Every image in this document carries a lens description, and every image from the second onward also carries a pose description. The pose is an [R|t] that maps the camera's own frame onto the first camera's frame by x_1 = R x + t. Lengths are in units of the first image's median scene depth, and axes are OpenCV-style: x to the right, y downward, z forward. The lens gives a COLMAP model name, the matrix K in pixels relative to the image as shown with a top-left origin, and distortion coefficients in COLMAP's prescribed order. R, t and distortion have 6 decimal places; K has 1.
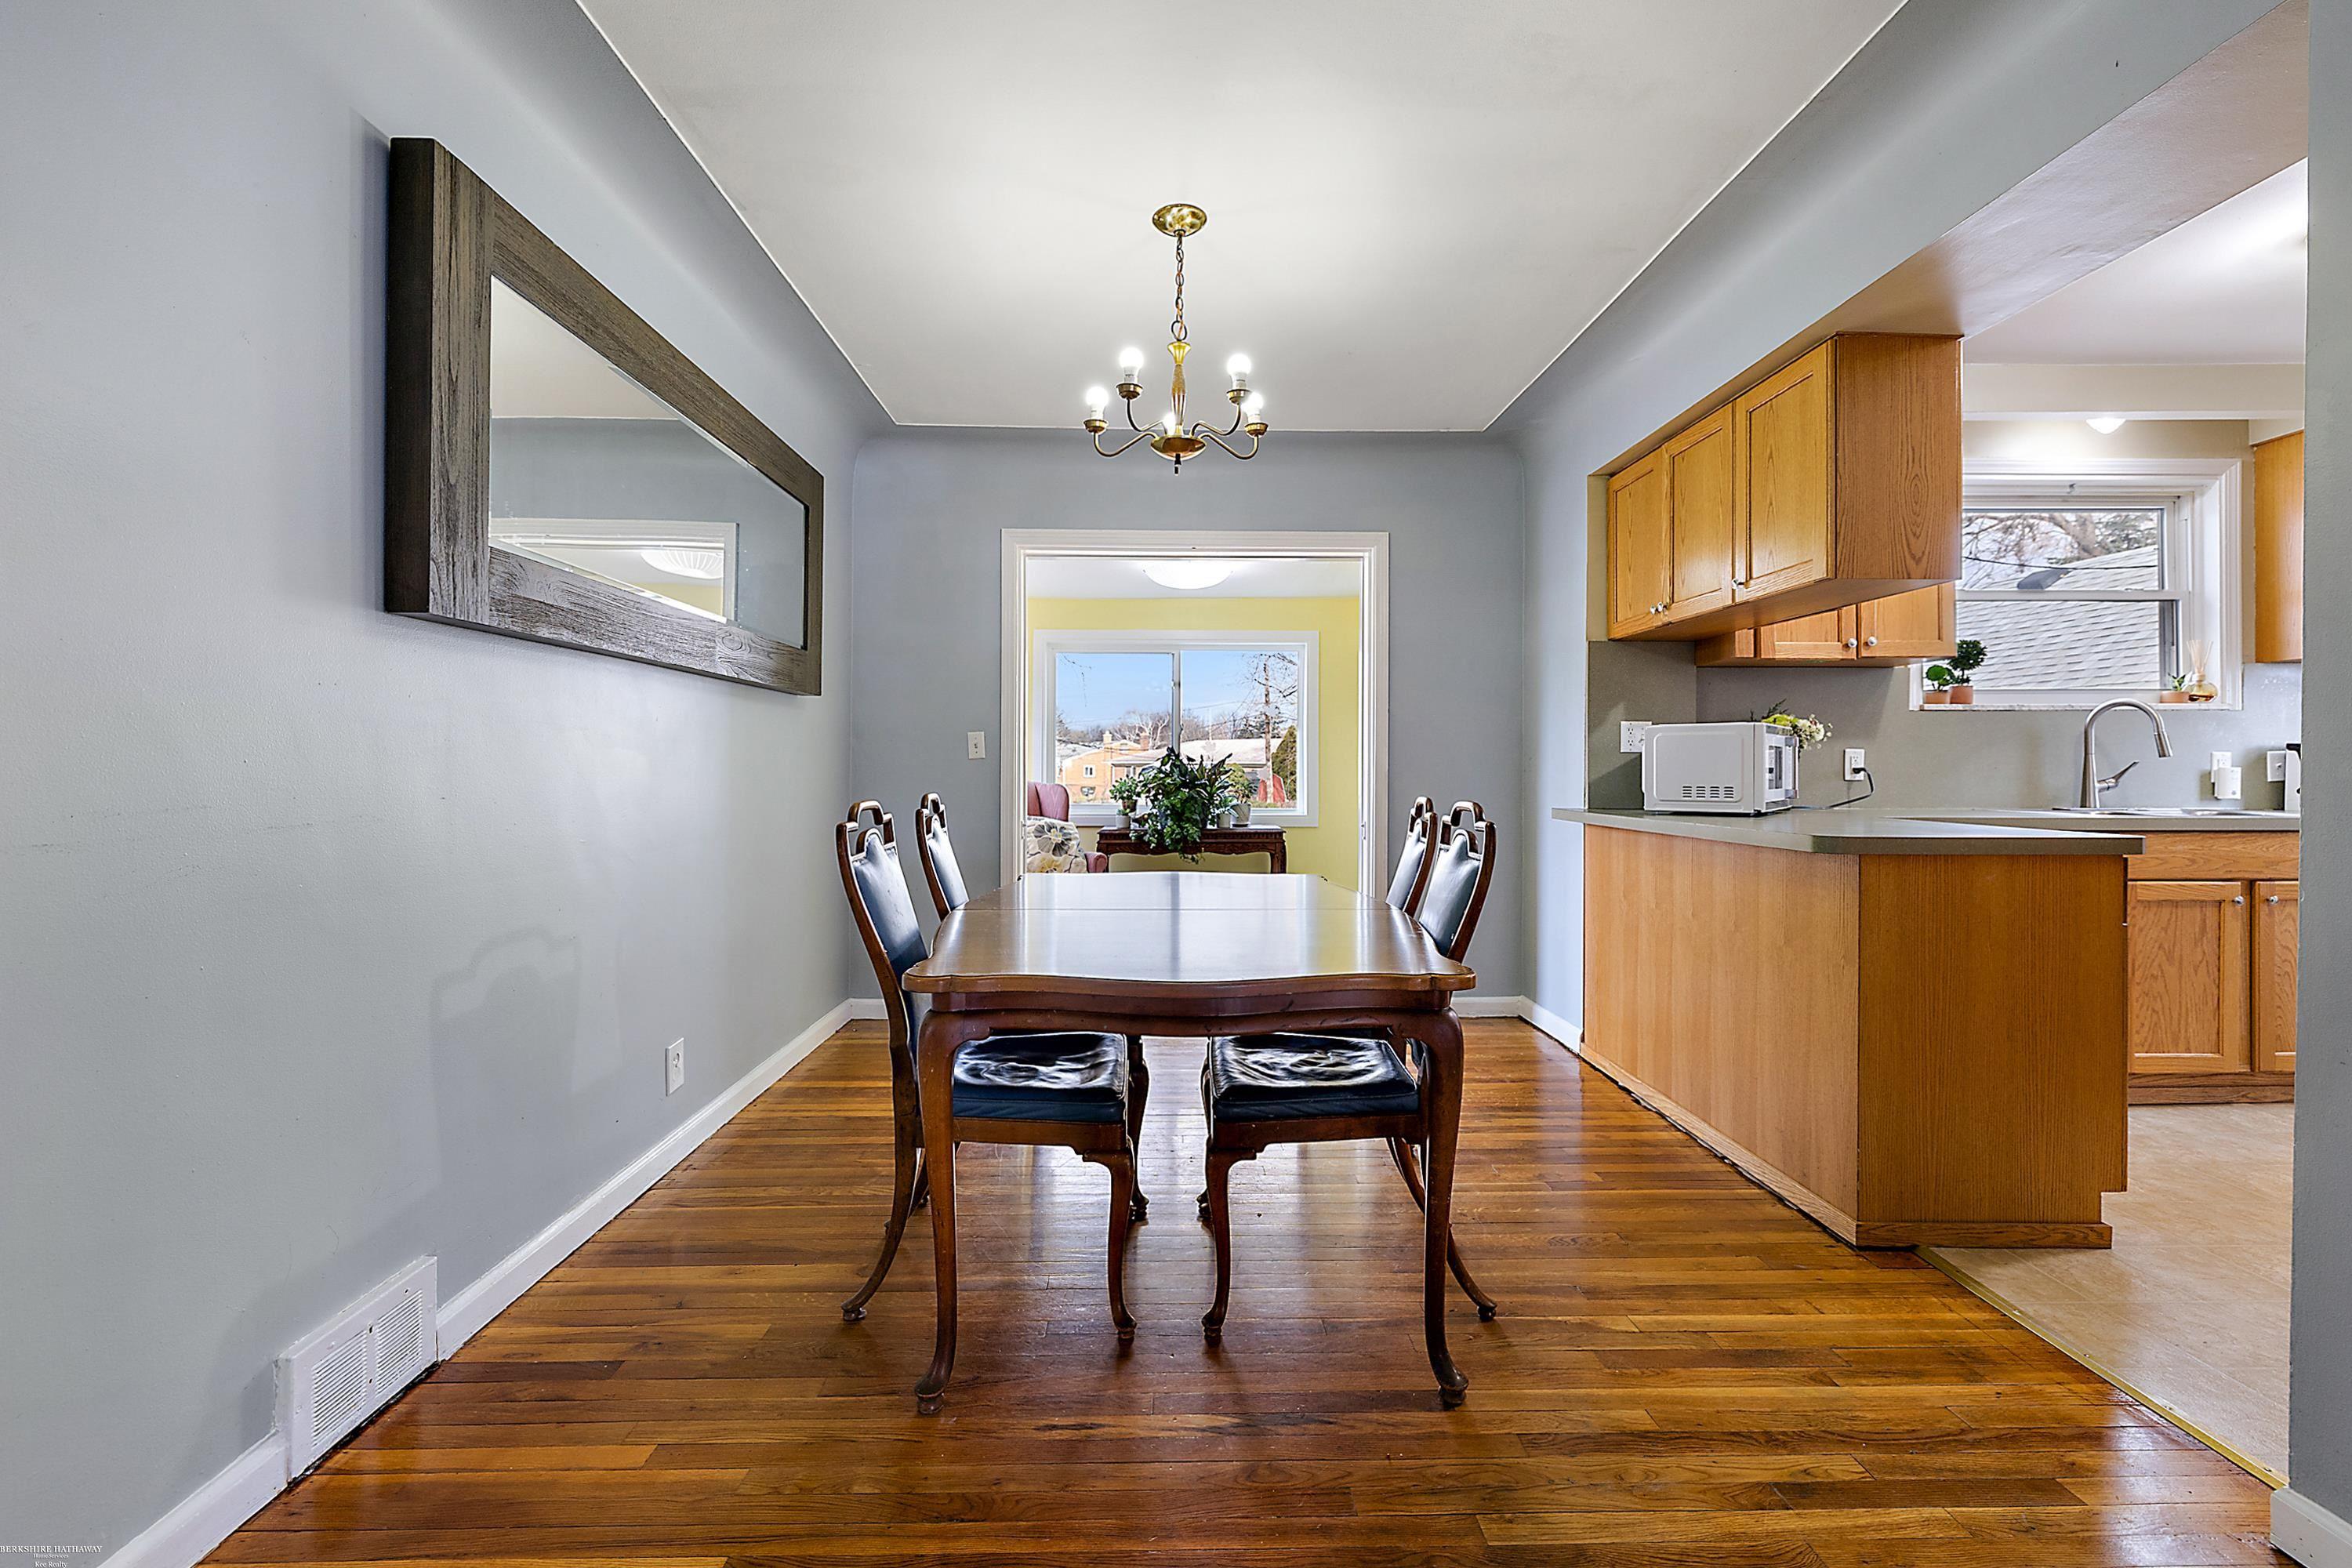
lens RADIAL K [[995.2, 0, 1175.8], [0, 995.2, 774.5], [0, 0, 1]] dist [0.002257, 0.000298]
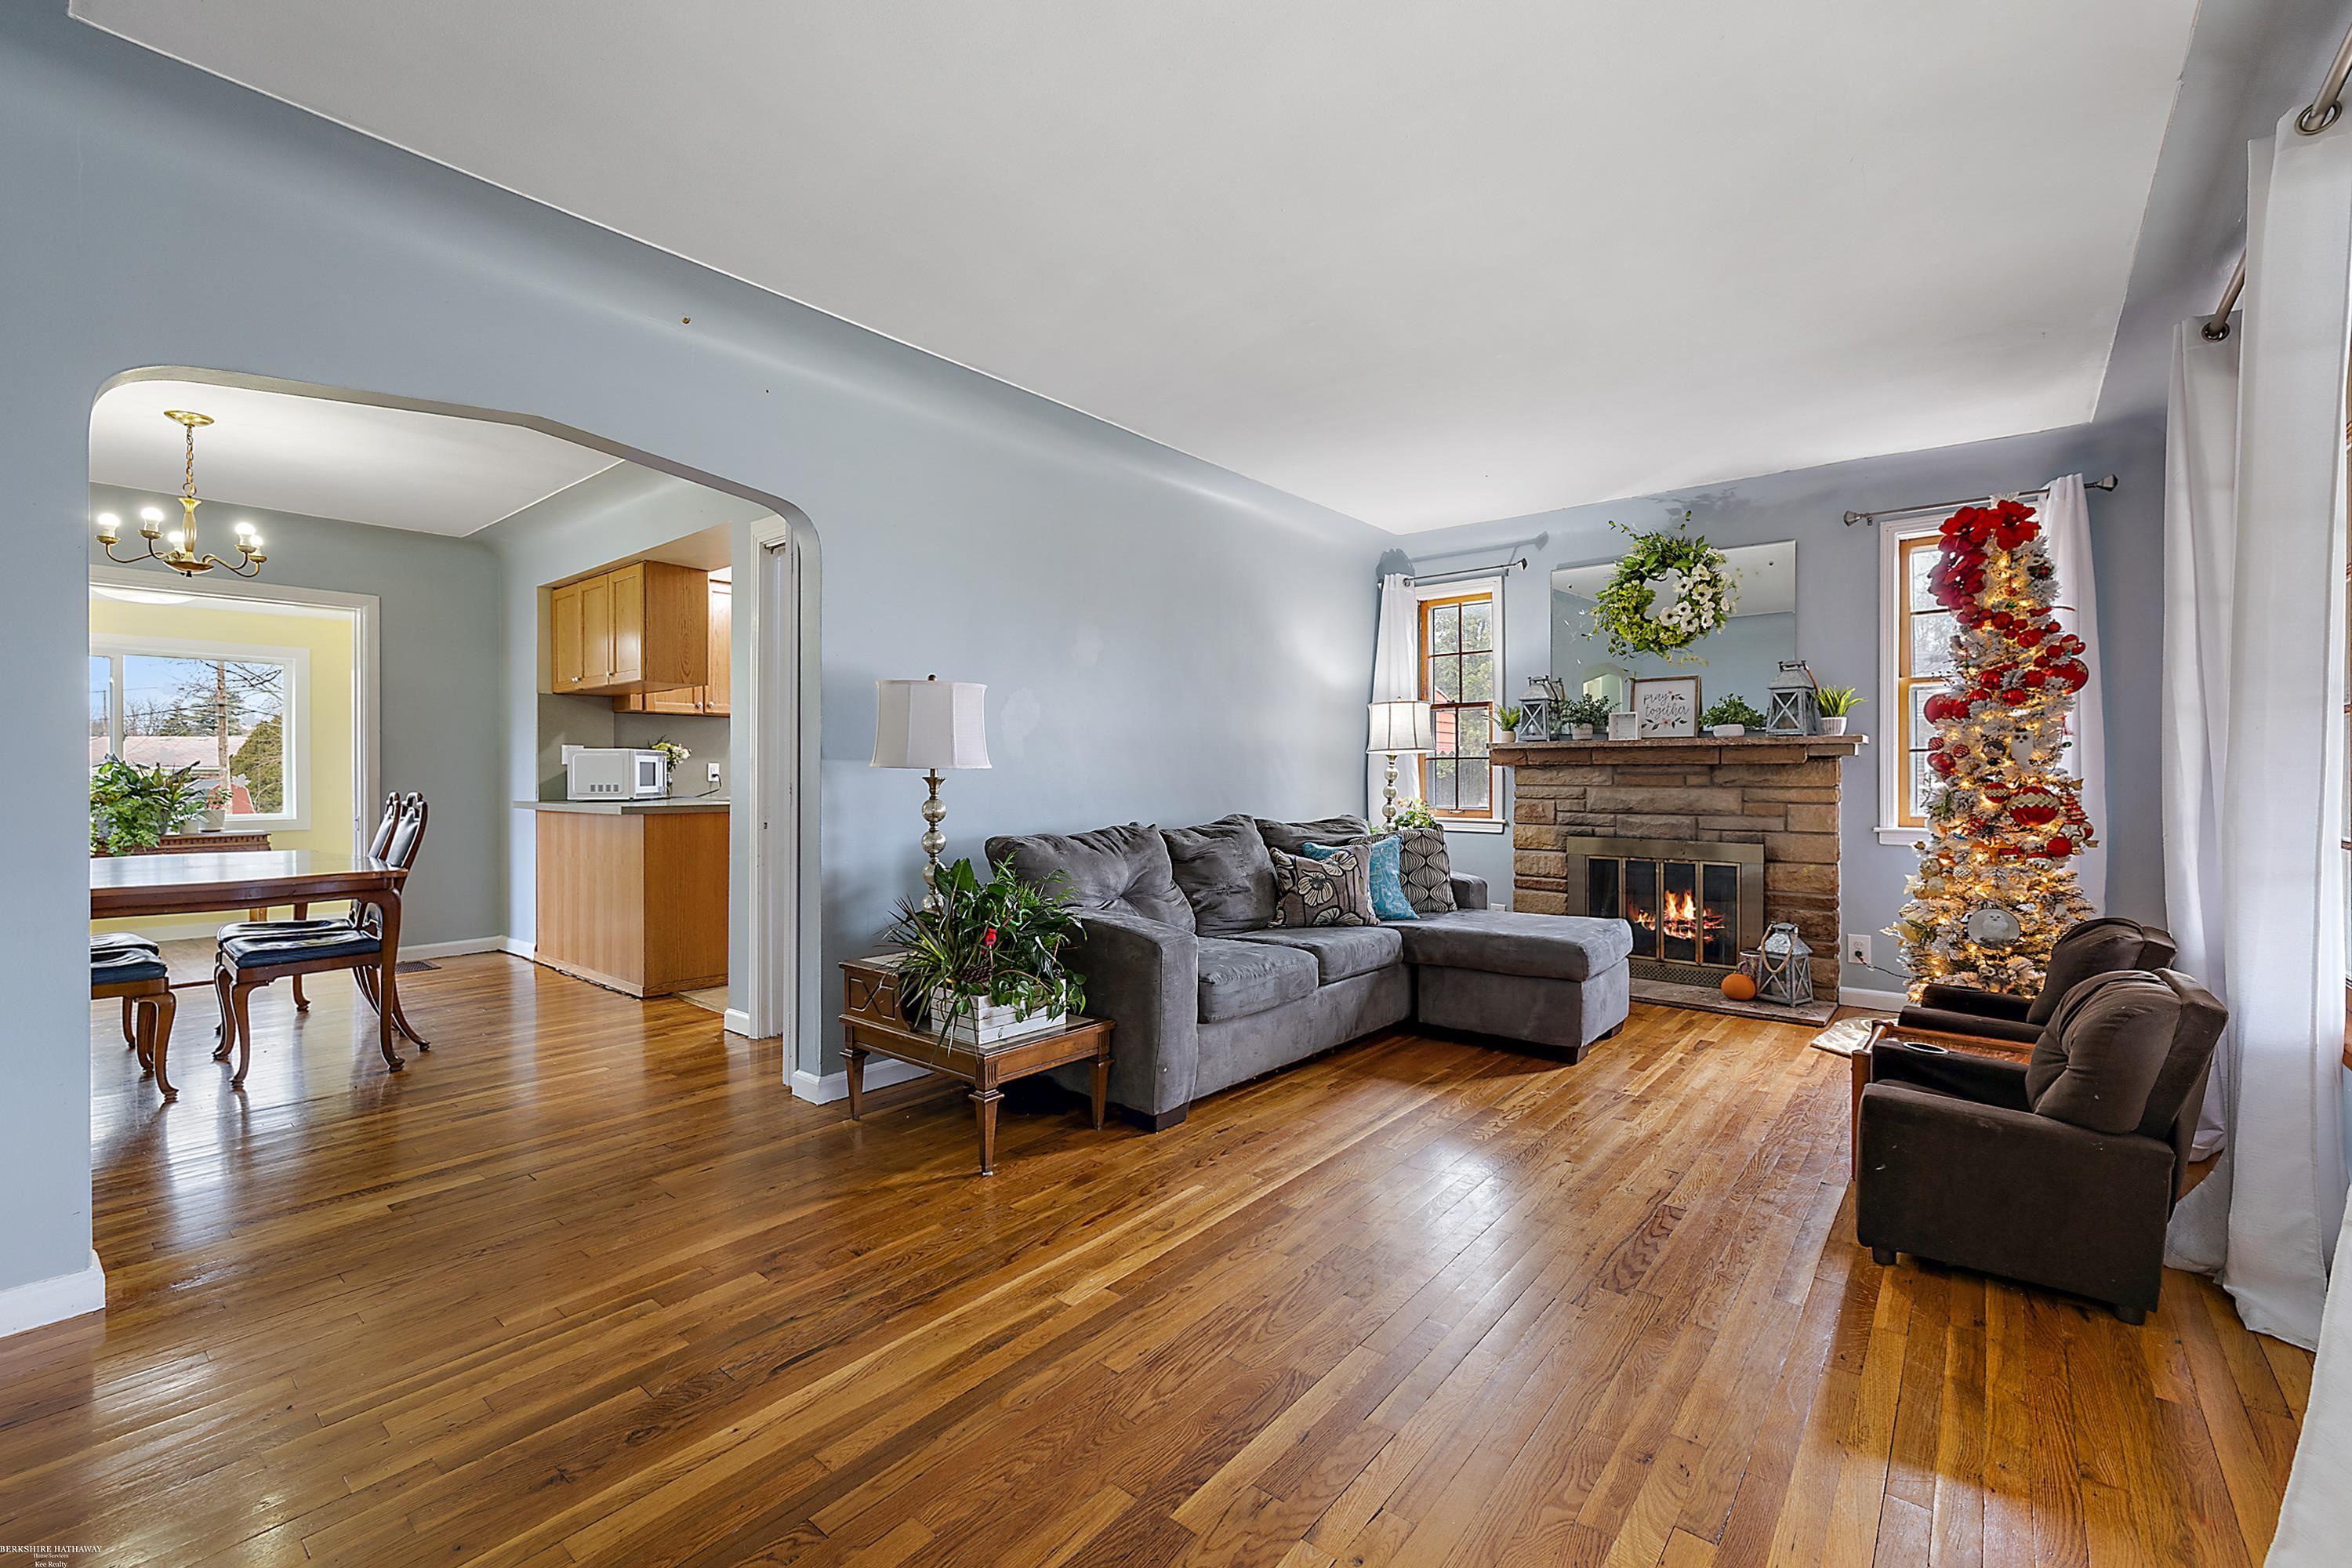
lens RADIAL K [[995.2, 0, 1175.8], [0, 995.2, 774.5], [0, 0, 1]] dist [0.002257, 0.000298]
pose [[0.654987, -0.002440, 0.755636, -0.143847], [0.007263, 0.999969, -0.003067, 0.007254], [-0.755606, 0.007497, 0.654984, -1.005993]]
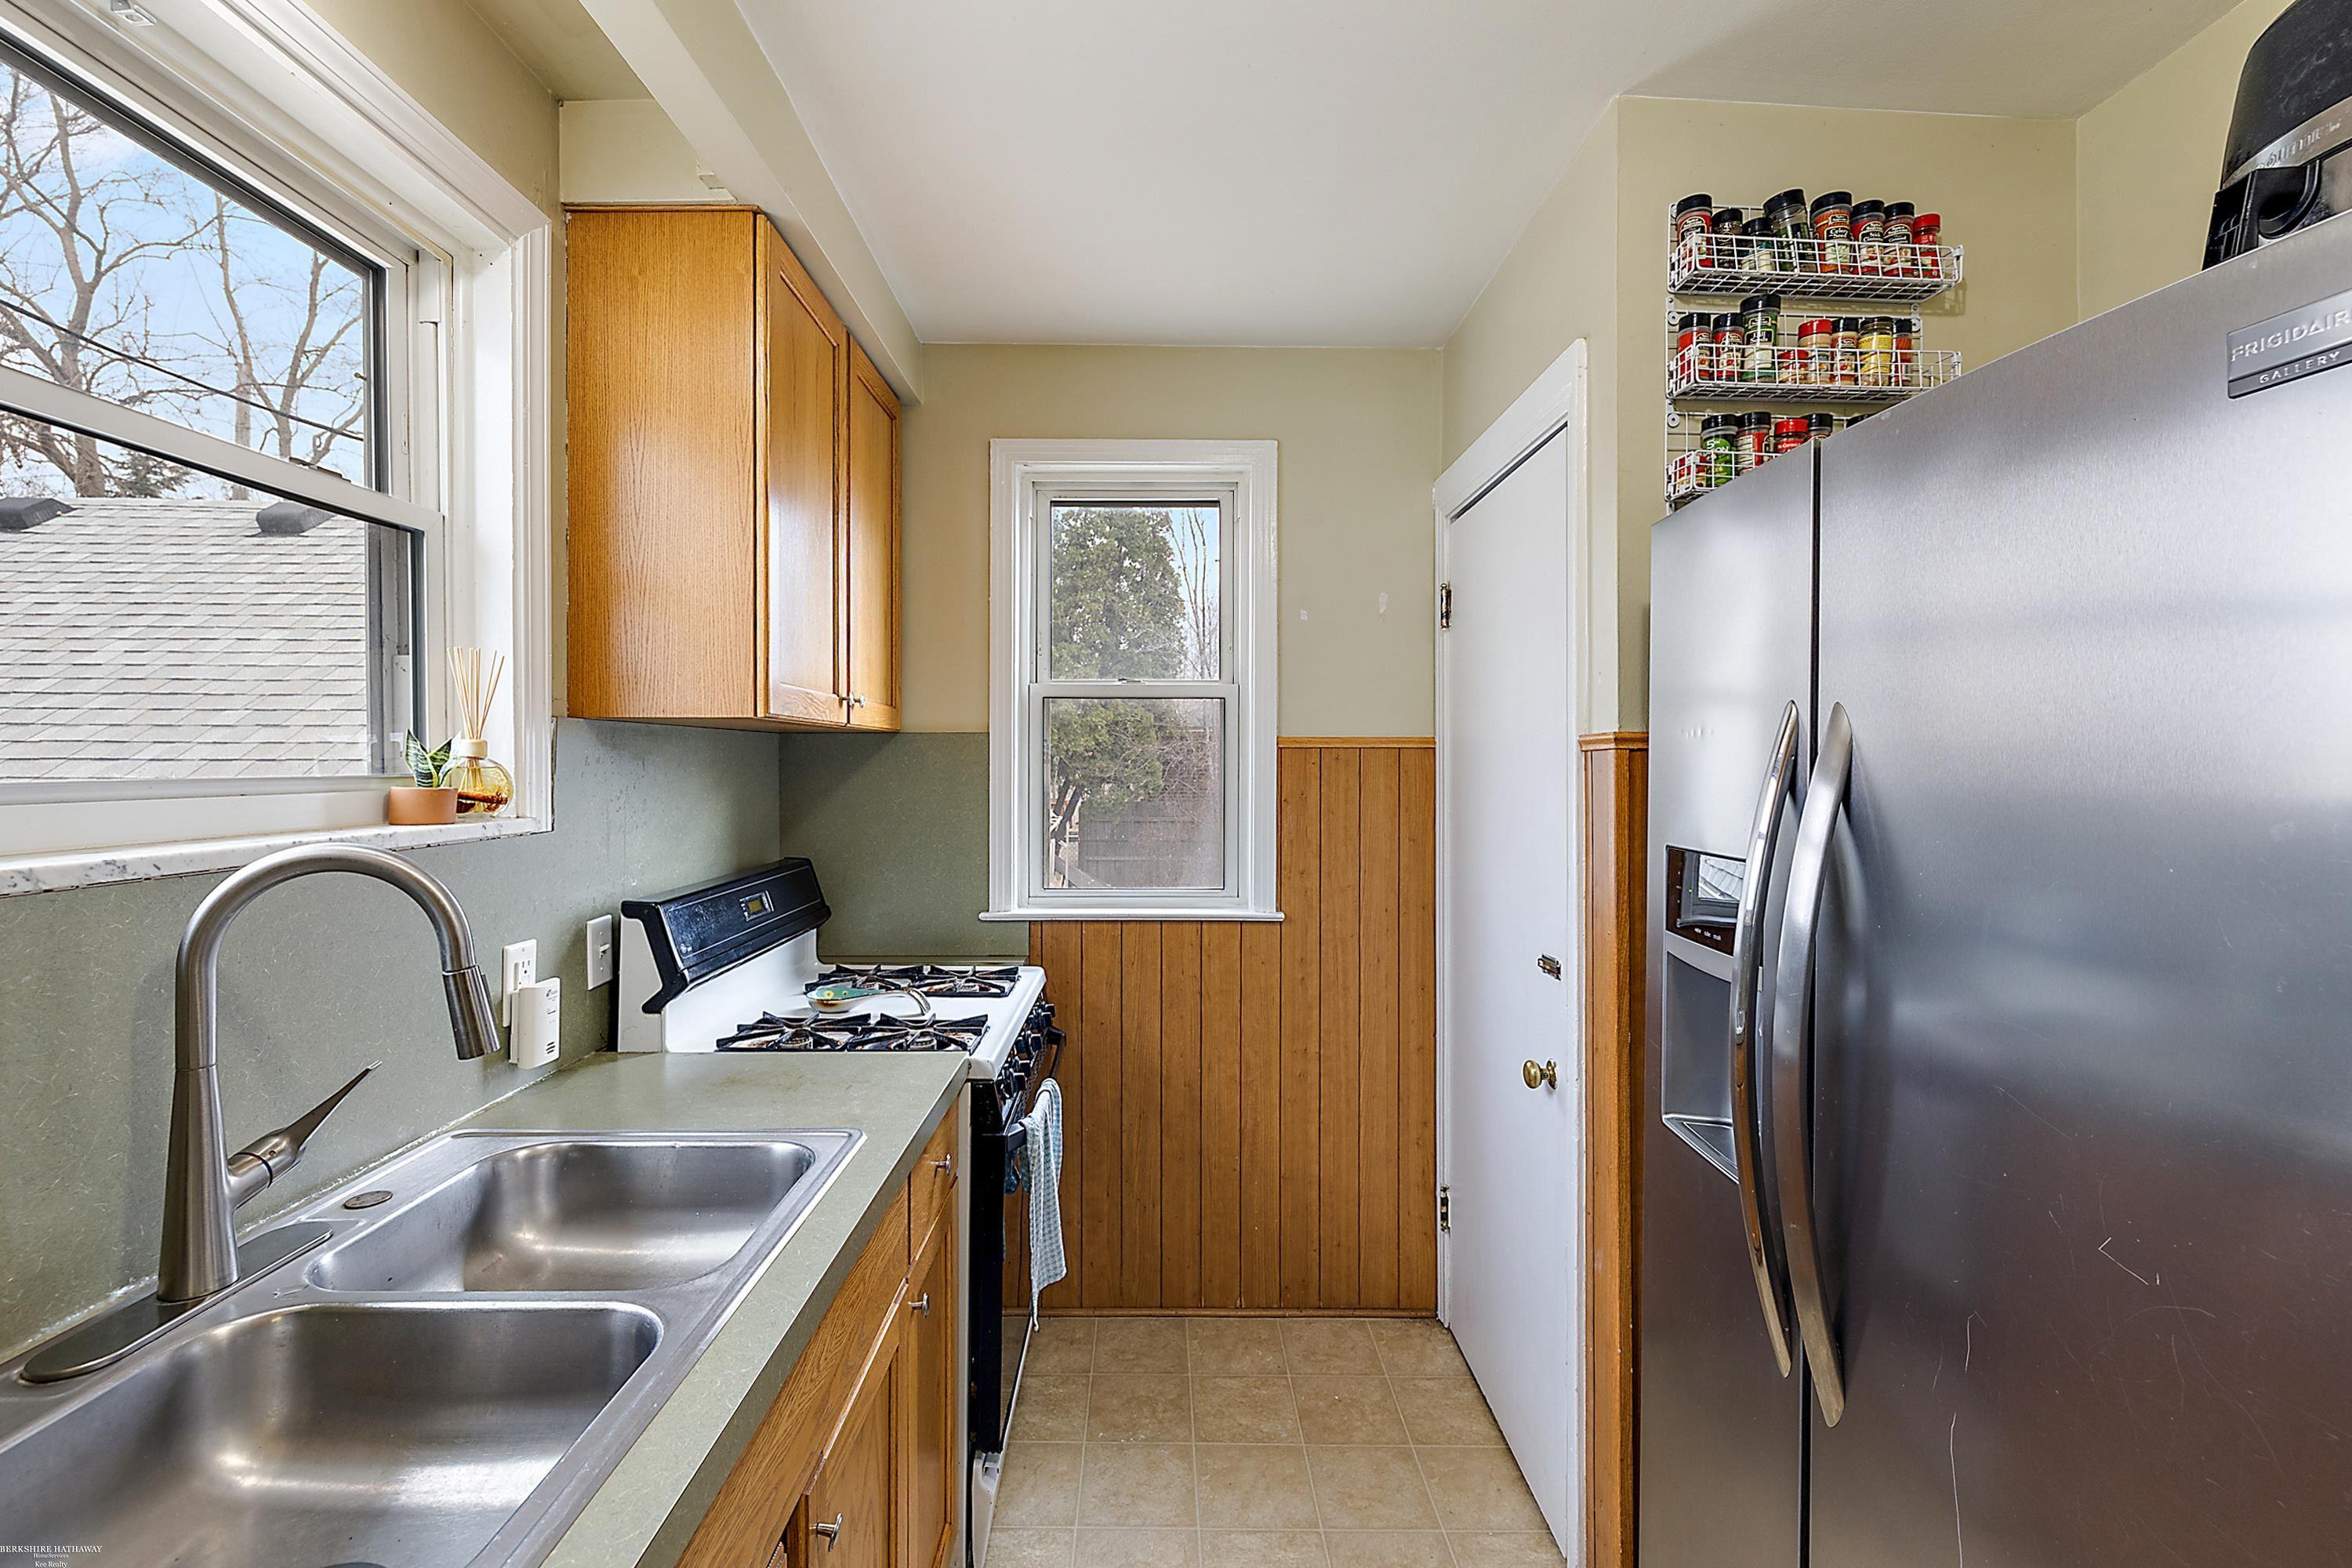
lens RADIAL K [[1028.9, 0, 1172.1], [0, 1028.9, 738.1], [0, 0, 1]] dist [0.000847, 0.000079]
pose [[0.013520, 0.015436, 0.999789, 0.512453], [0.004682, 0.999869, -0.015501, -0.074999], [-0.999898, 0.004891, 0.013446, 0.584501]]
